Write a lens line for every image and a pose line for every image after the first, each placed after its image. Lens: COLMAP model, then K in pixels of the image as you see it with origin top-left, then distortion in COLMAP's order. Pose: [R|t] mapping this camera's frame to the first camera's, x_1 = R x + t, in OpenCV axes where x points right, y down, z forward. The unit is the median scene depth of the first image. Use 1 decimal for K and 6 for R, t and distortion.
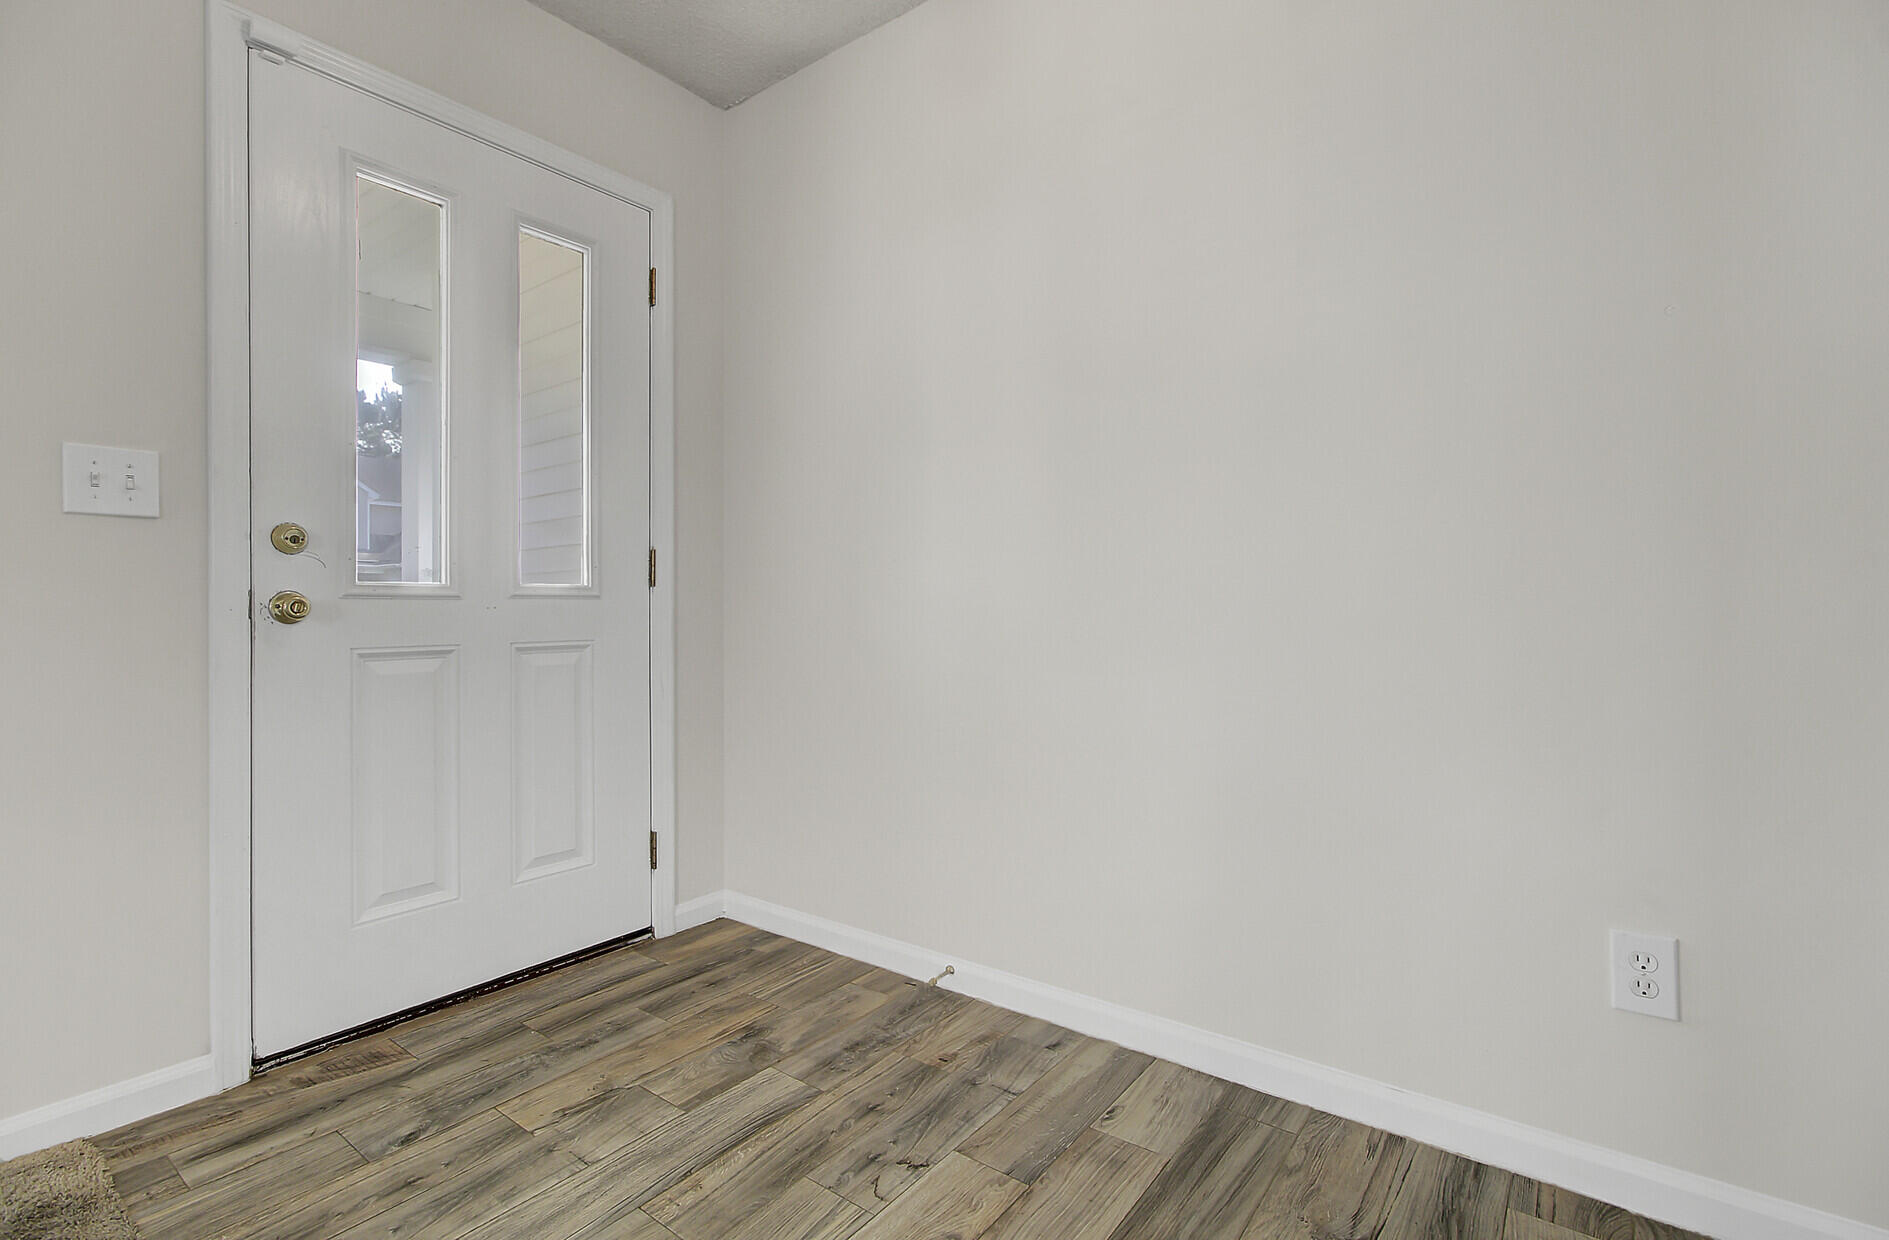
lens RADIAL K [[879.2, 0, 939.2], [0, 879.2, 613.9], [0, 0, 1]] dist [0.002412, 0.001067]
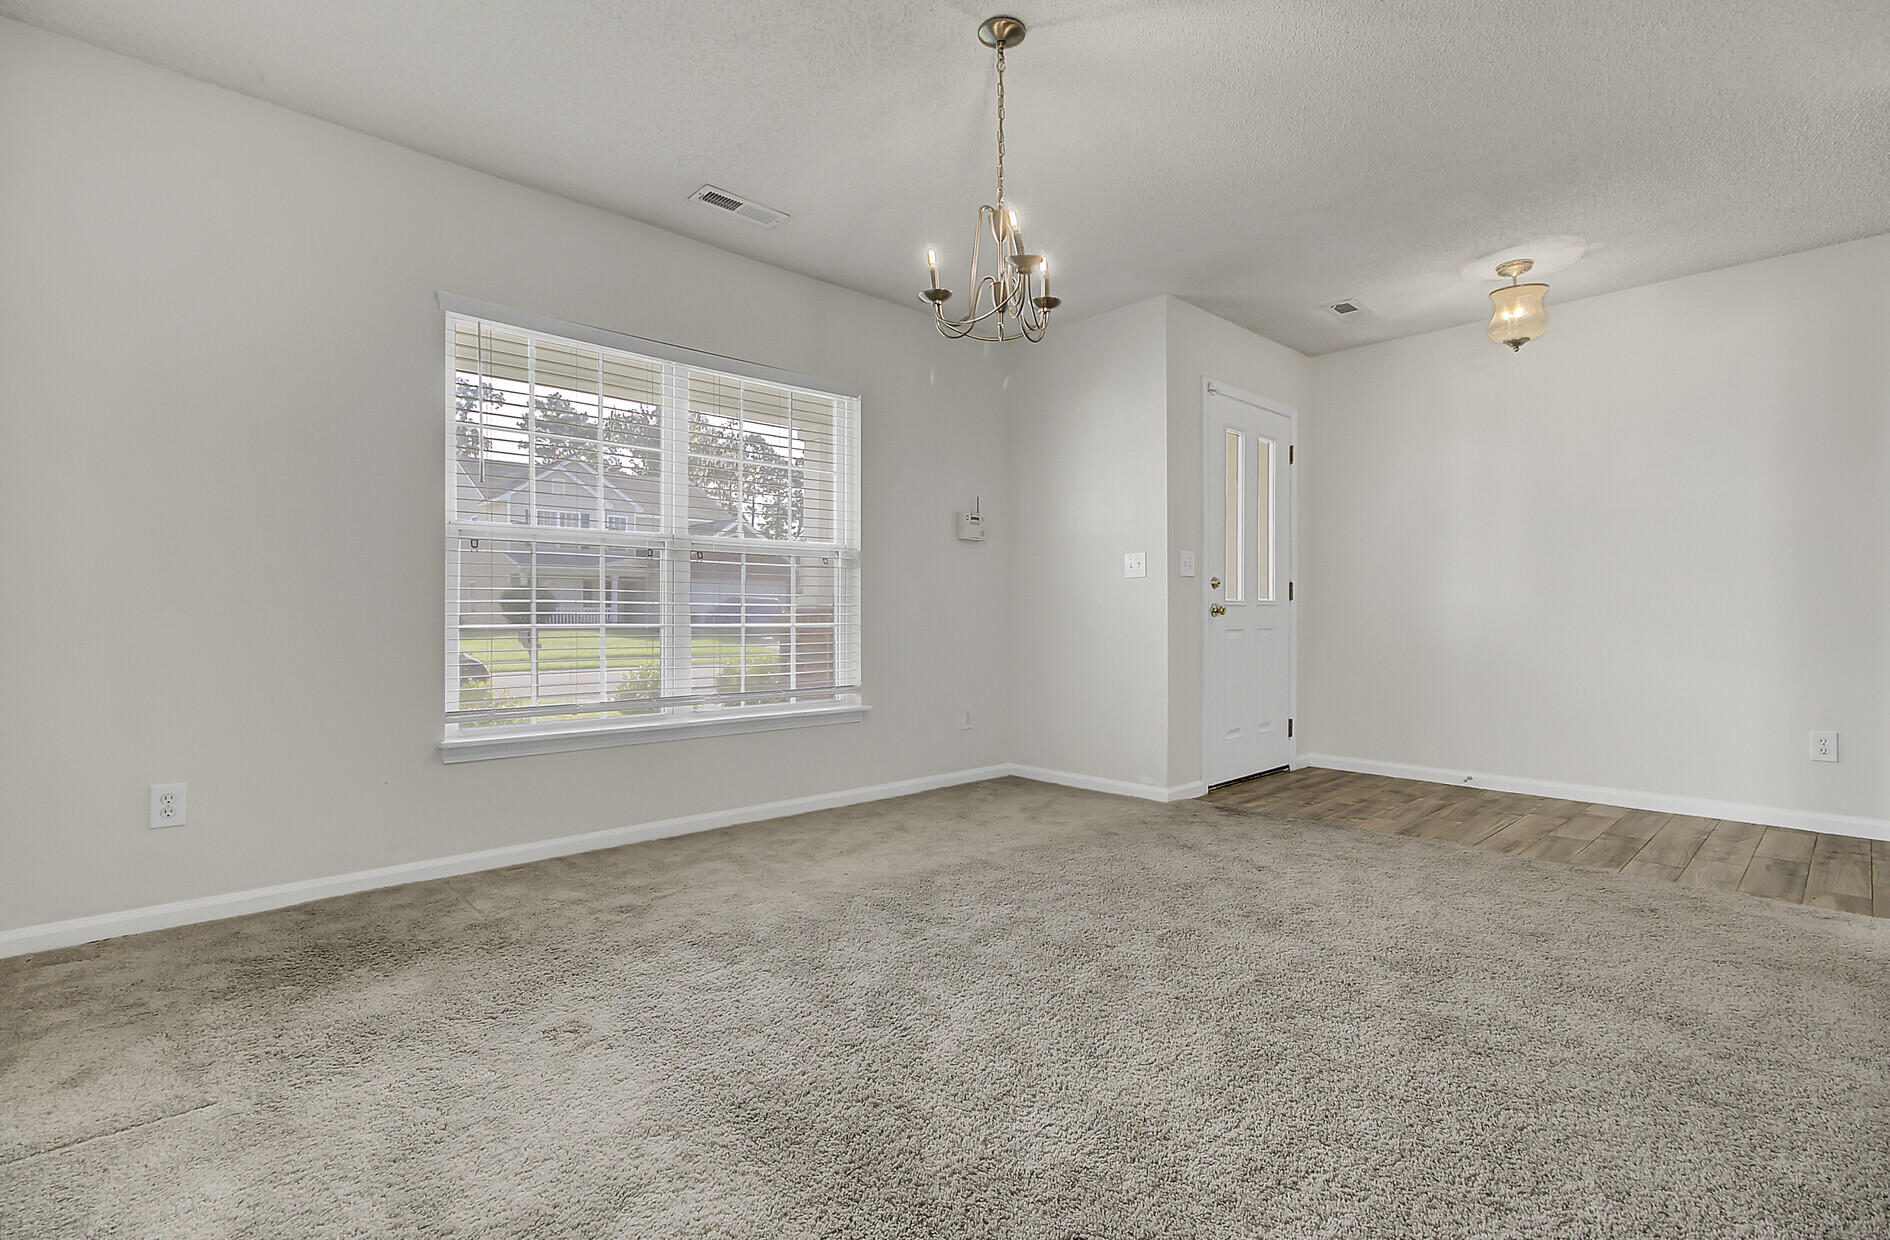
lens RADIAL K [[879.6, 0, 942.6], [0, 879.6, 613.1], [0, 0, 1]] dist [0.002412, 0.001067]
pose [[0.987878, 0.008348, -0.155010, -1.131335], [-0.008243, 0.999965, 0.001317, 0.005239], [0.155015, -0.000023, 0.987912, -1.624962]]
